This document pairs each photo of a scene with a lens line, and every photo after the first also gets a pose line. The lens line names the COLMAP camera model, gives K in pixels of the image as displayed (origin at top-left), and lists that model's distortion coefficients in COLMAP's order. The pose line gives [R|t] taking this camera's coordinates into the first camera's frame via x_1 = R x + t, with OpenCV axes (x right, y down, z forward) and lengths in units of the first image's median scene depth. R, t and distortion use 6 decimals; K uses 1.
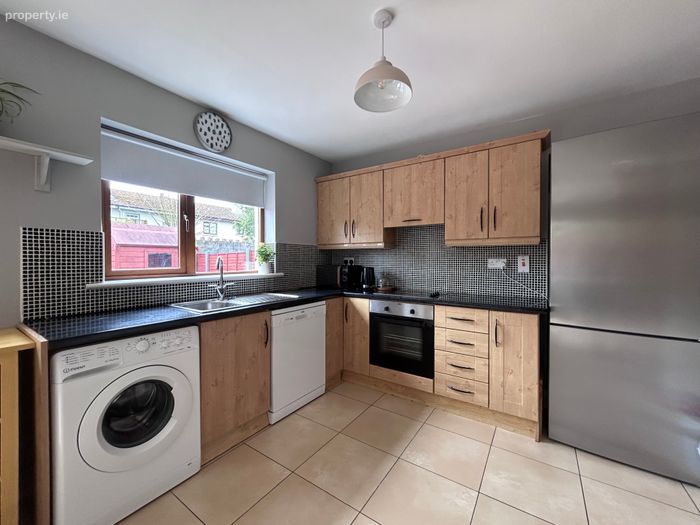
lens RADIAL K [[281.3, 0, 348.5], [0, 281.3, 261.6], [0, 0, 1]] dist [-0.001971, 0.000237]
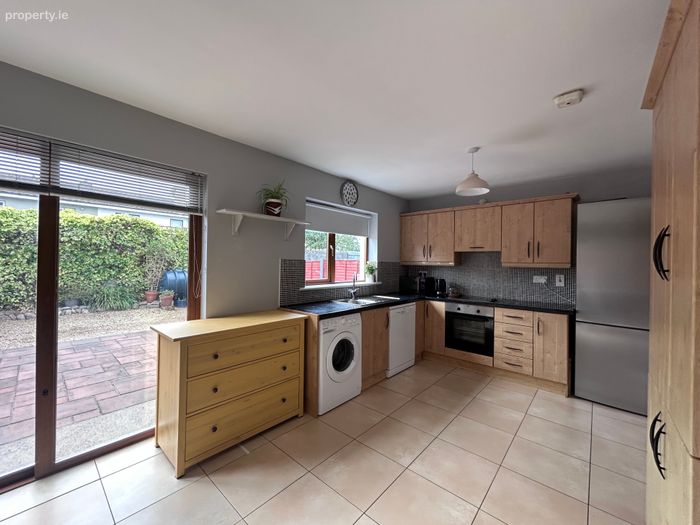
lens RADIAL K [[281.3, 0, 350.0], [0, 281.3, 261.8], [0, 0, 1]] dist [-0.001971, 0.000237]
pose [[0.992281, 0.013904, -0.123226, -0.282071], [-0.015646, 0.999791, -0.013185, -0.055543], [0.123017, 0.015012, 0.992291, -0.595084]]
